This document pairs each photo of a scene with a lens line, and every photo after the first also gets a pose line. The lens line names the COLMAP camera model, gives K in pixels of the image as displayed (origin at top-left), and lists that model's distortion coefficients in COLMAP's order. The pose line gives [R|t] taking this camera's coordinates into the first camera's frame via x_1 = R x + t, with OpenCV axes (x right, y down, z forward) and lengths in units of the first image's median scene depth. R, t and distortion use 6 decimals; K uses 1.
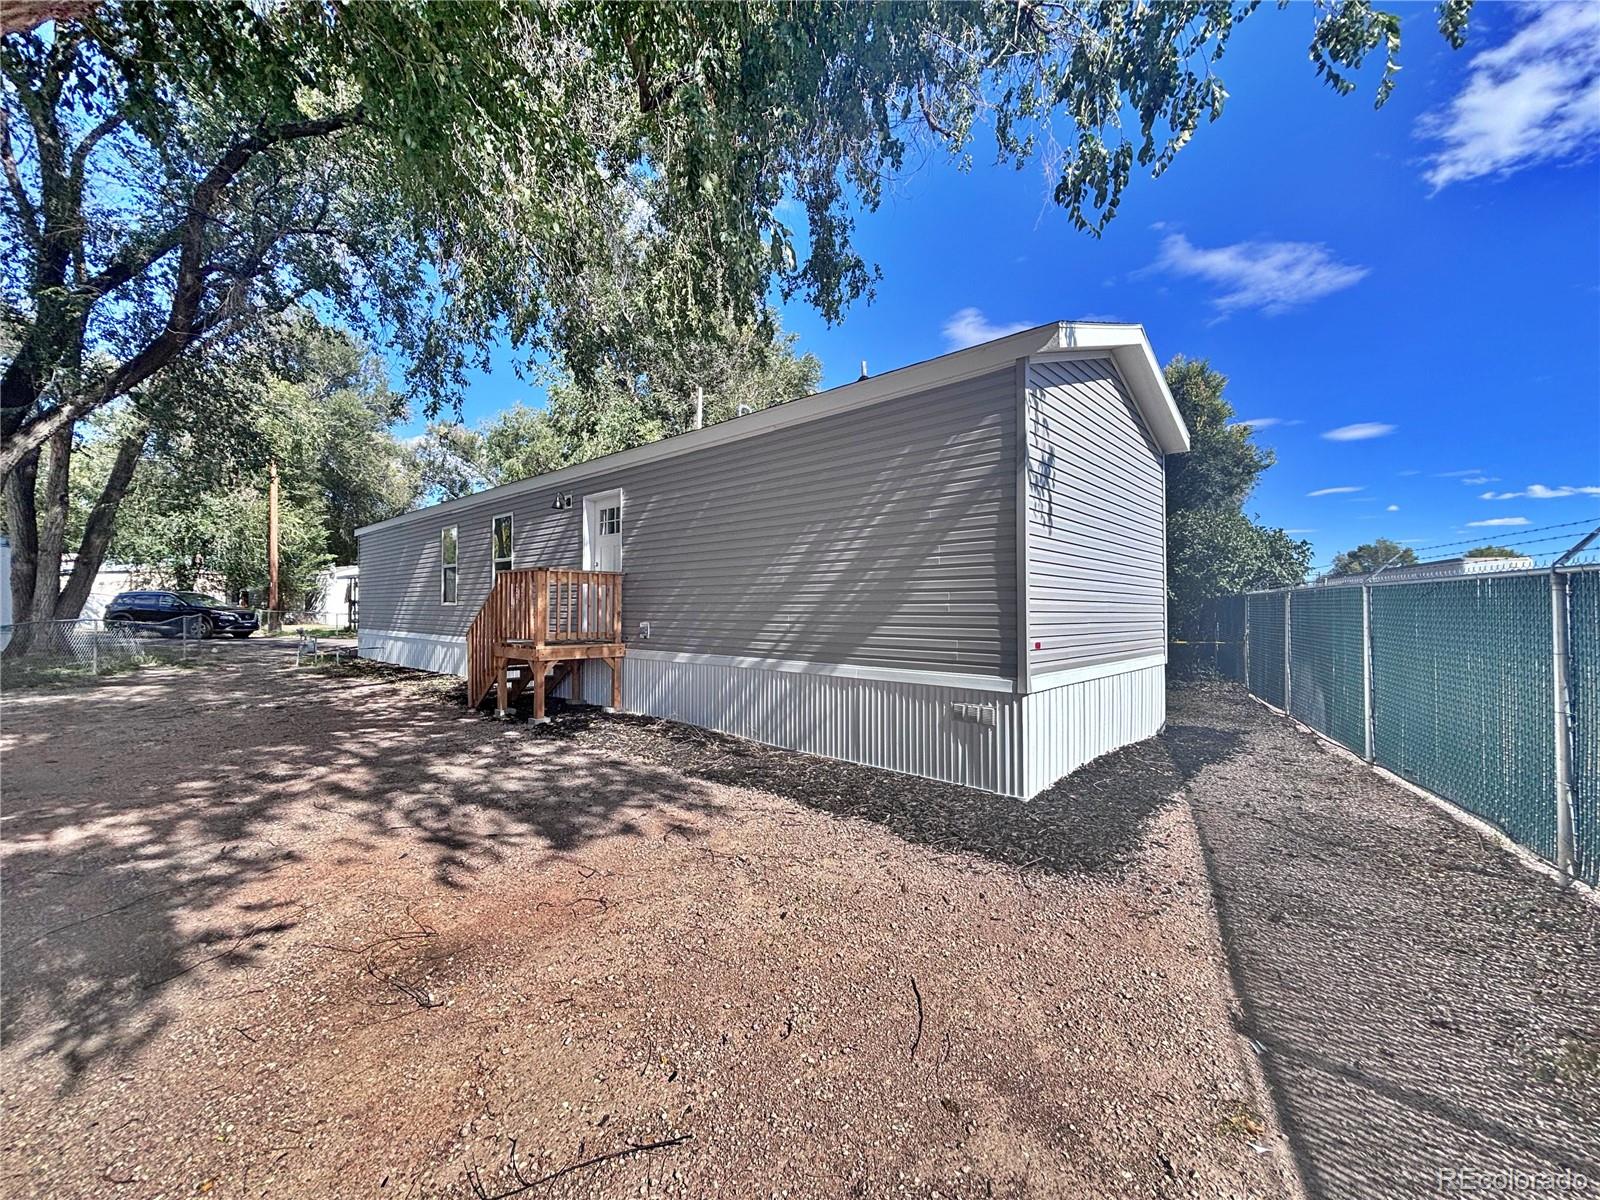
lens RADIAL K [[637.7, 0, 776.4], [0, 637.7, 608.1], [0, 0, 1]] dist [0.027307, -0.009240]
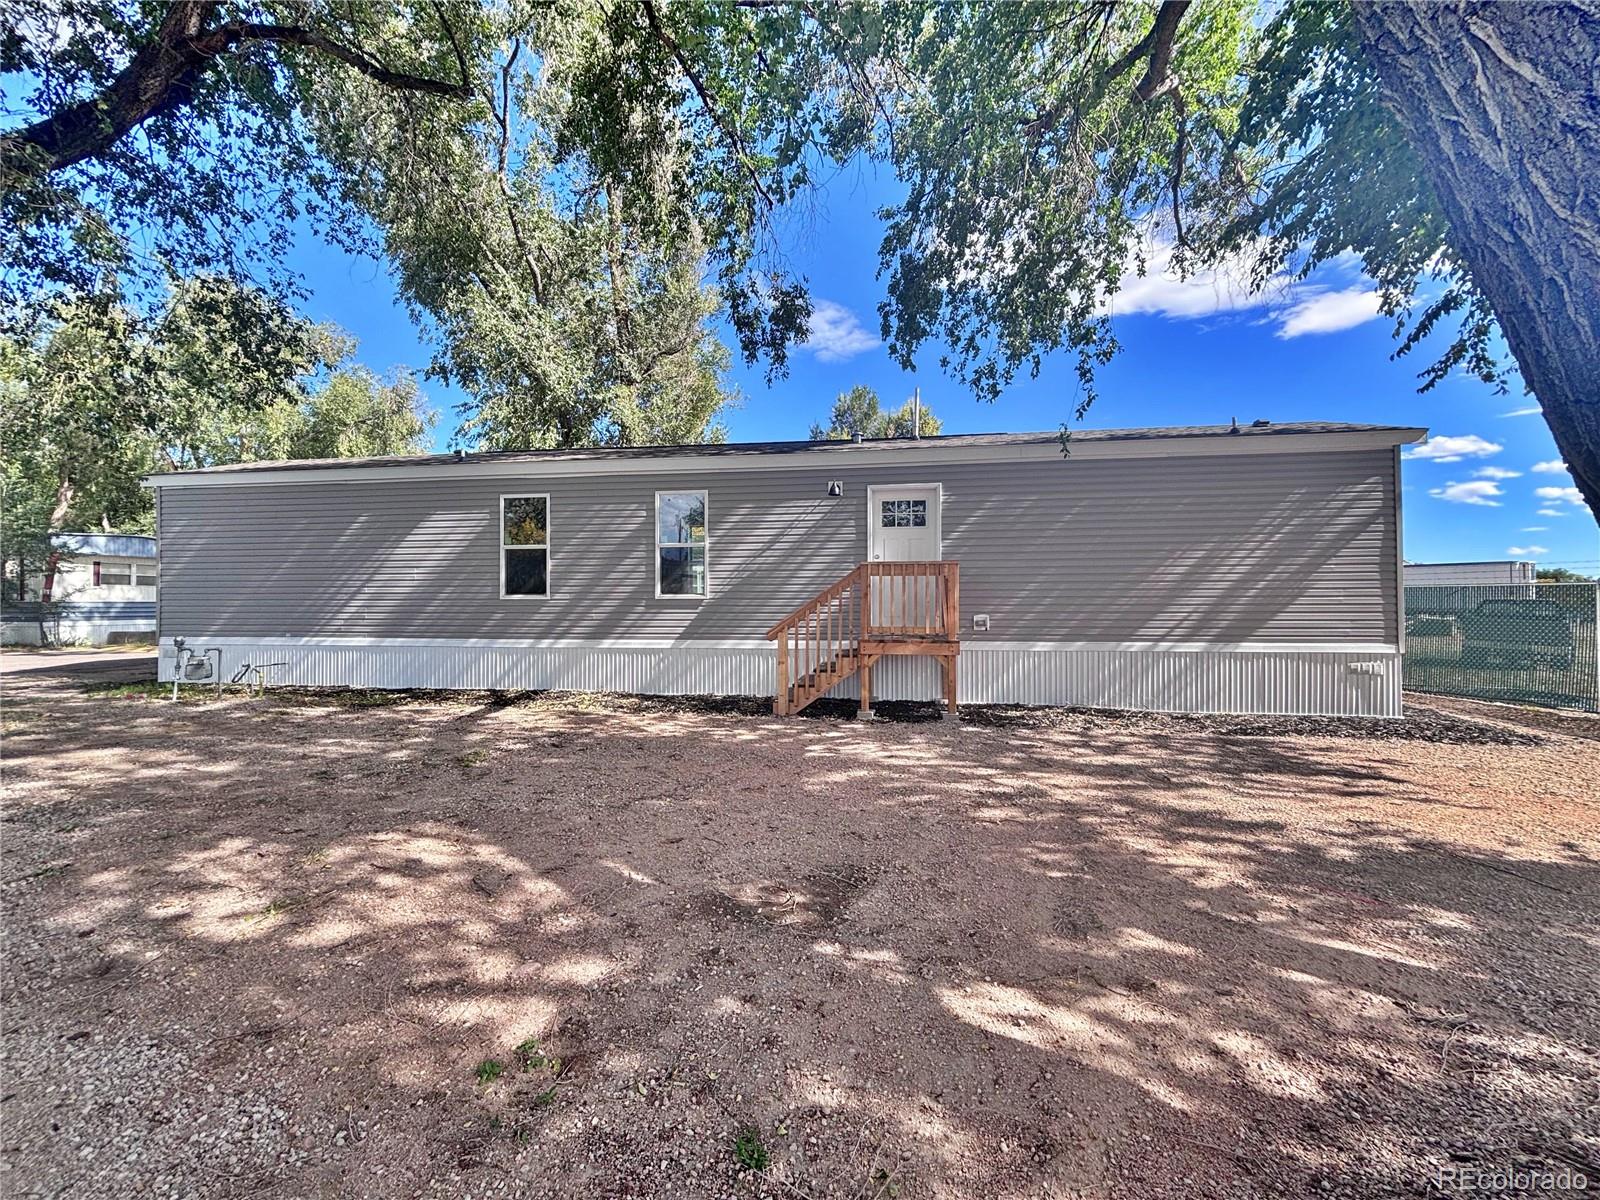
lens RADIAL K [[650.0, 0, 800.0], [0, 650.0, 600.0], [0, 0, 1]] dist [-0.001303, 0.000013]
pose [[0.828932, -0.005985, 0.559318, -1.460059], [0.004685, 0.999982, 0.003756, -0.011348], [-0.559330, -0.000493, 0.828945, 0.402767]]
